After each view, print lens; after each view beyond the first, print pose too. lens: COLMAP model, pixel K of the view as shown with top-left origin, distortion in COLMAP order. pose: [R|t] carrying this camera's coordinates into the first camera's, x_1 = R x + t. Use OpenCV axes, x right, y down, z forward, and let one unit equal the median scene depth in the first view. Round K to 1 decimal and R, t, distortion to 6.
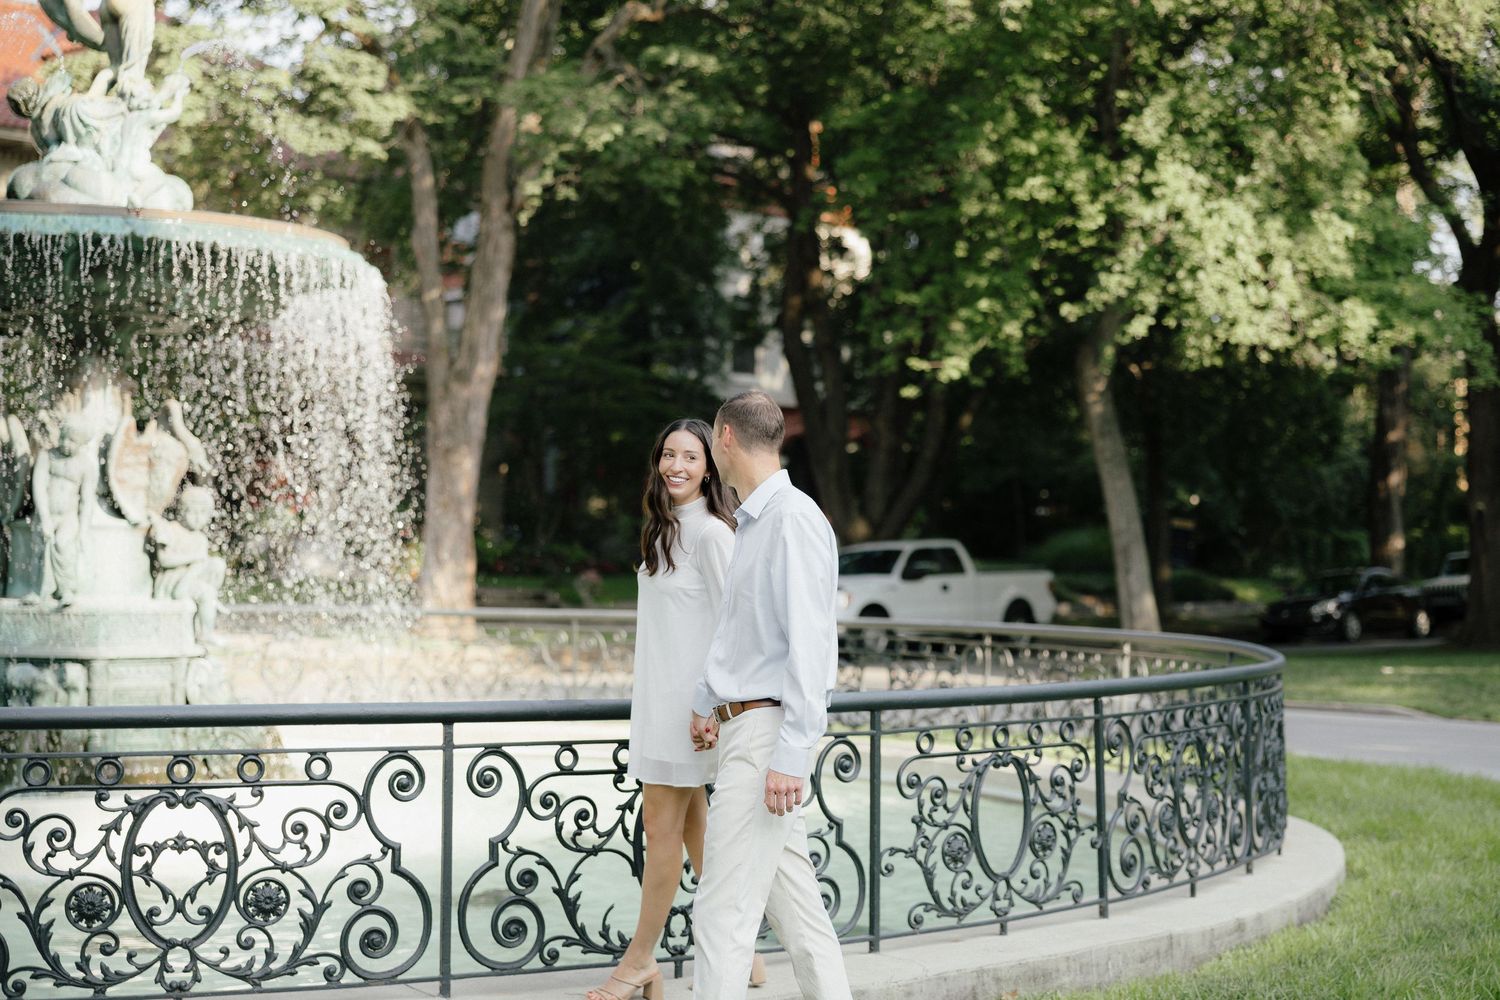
lens RADIAL K [[2494.5, 0, 749.4], [0, 2494.5, 501.6], [0, 0, 1]] dist [0.146577, 0.000000]
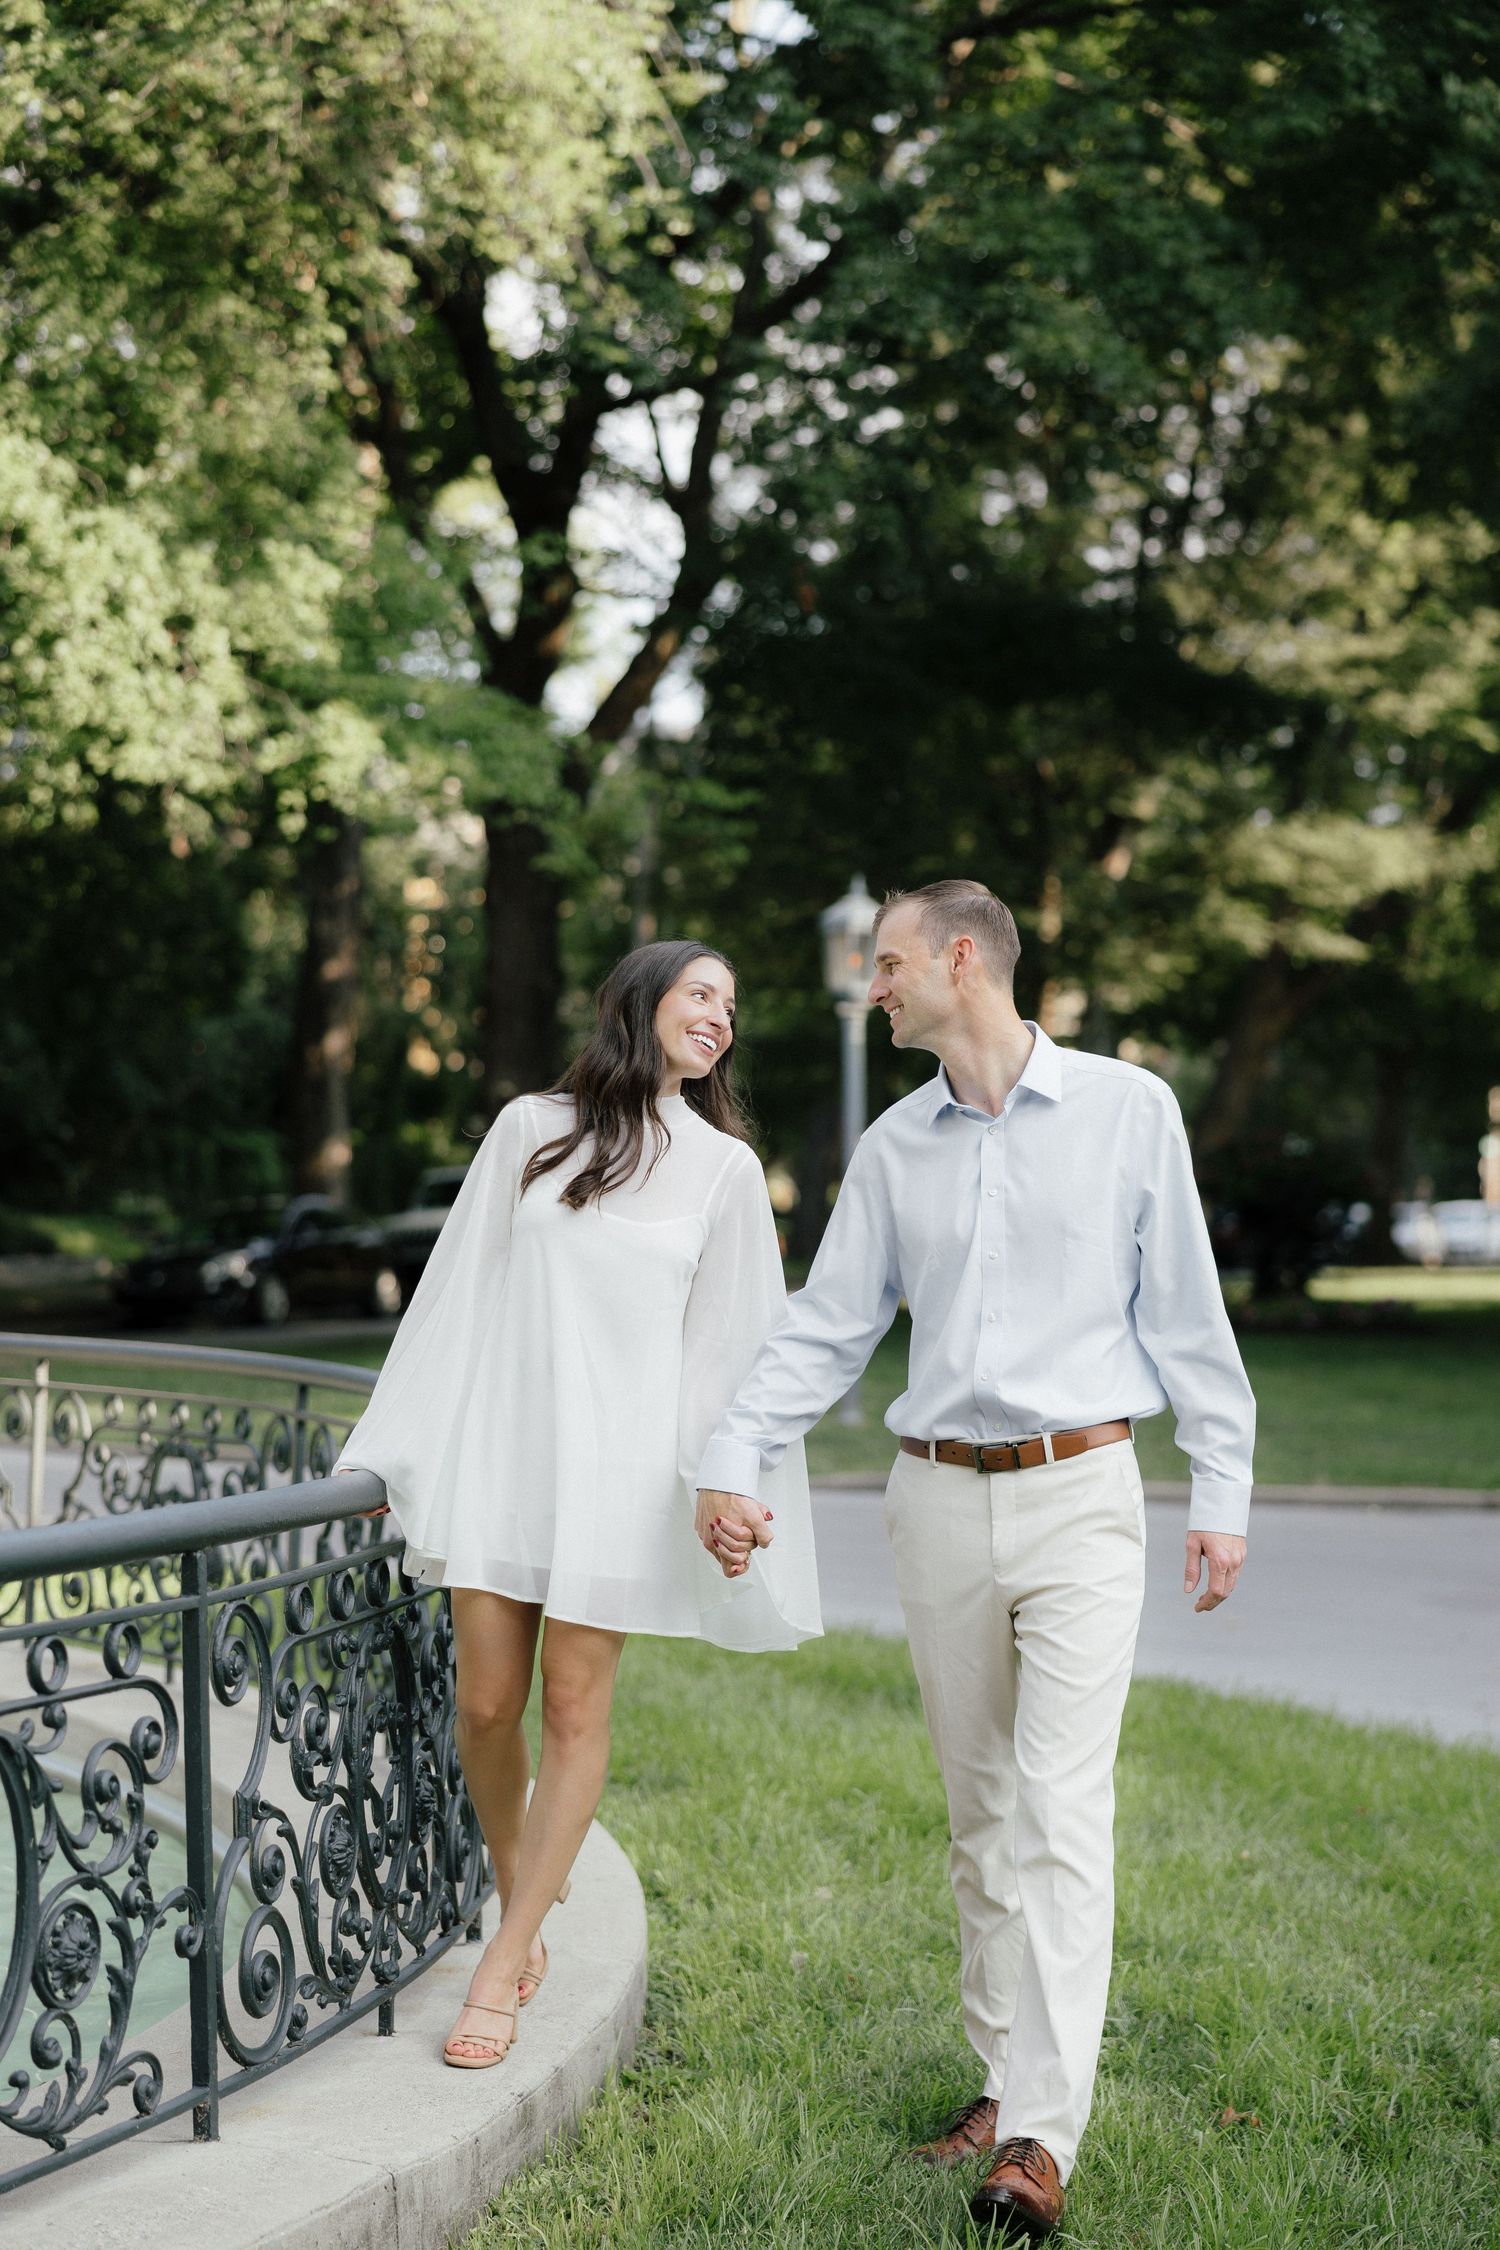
lens RADIAL K [[4200.2, 0, 748.4], [0, 4200.2, 1117.8], [0, 0, 1]] dist [-0.003658, 0.000000]
pose [[0.933619, 0.006468, 0.358209, -0.002495], [-0.009220, 0.999940, 0.005974, 0.002796], [-0.358149, -0.008880, 0.933622, 0.116077]]
